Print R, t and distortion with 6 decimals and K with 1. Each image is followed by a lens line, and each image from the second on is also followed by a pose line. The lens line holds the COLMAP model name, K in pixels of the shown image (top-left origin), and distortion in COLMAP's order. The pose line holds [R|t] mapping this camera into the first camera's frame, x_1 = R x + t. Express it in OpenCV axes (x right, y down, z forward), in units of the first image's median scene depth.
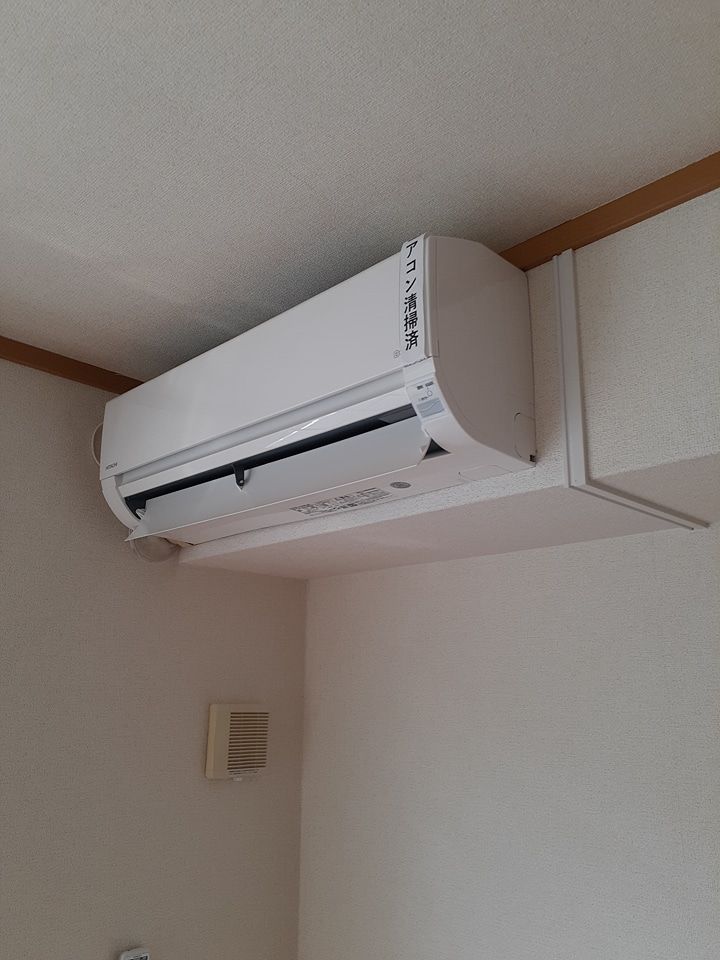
lens RADIAL K [[789.6, 0, 360.0], [0, 789.6, 480.0], [0, 0, 1]] dist [0.046394, -0.002540]
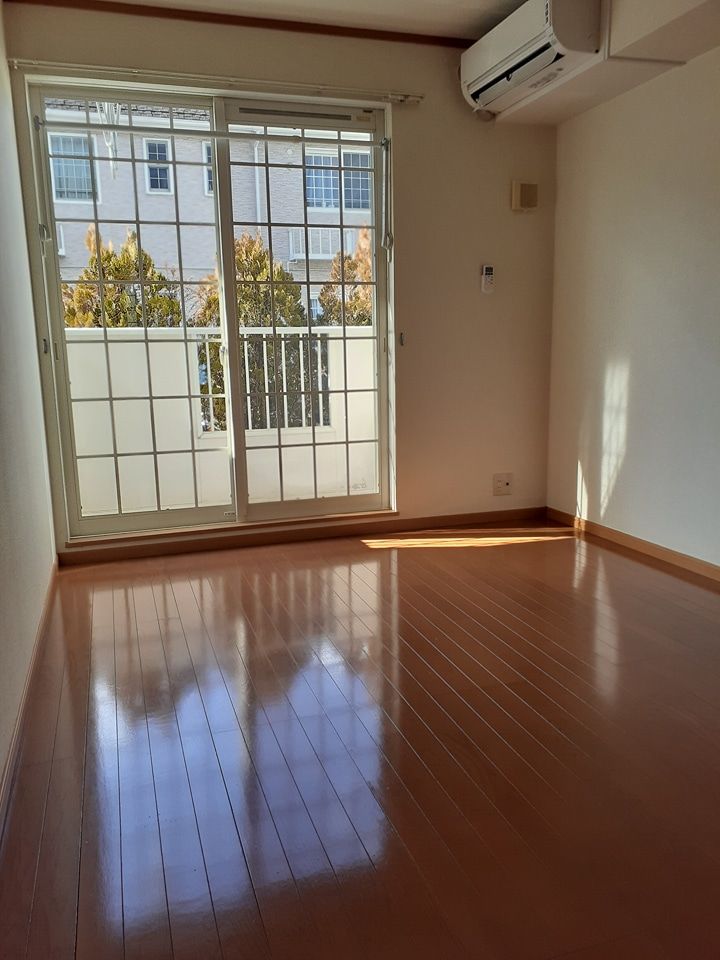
lens RADIAL K [[789.6, 0, 360.0], [0, 789.6, 480.0], [0, 0, 1]] dist [0.046394, -0.002540]
pose [[0.895492, 0.042721, -0.443023, 0.663619], [0.153939, 0.904222, 0.398355, 0.072772], [0.417609, -0.424922, 0.803147, -2.012827]]
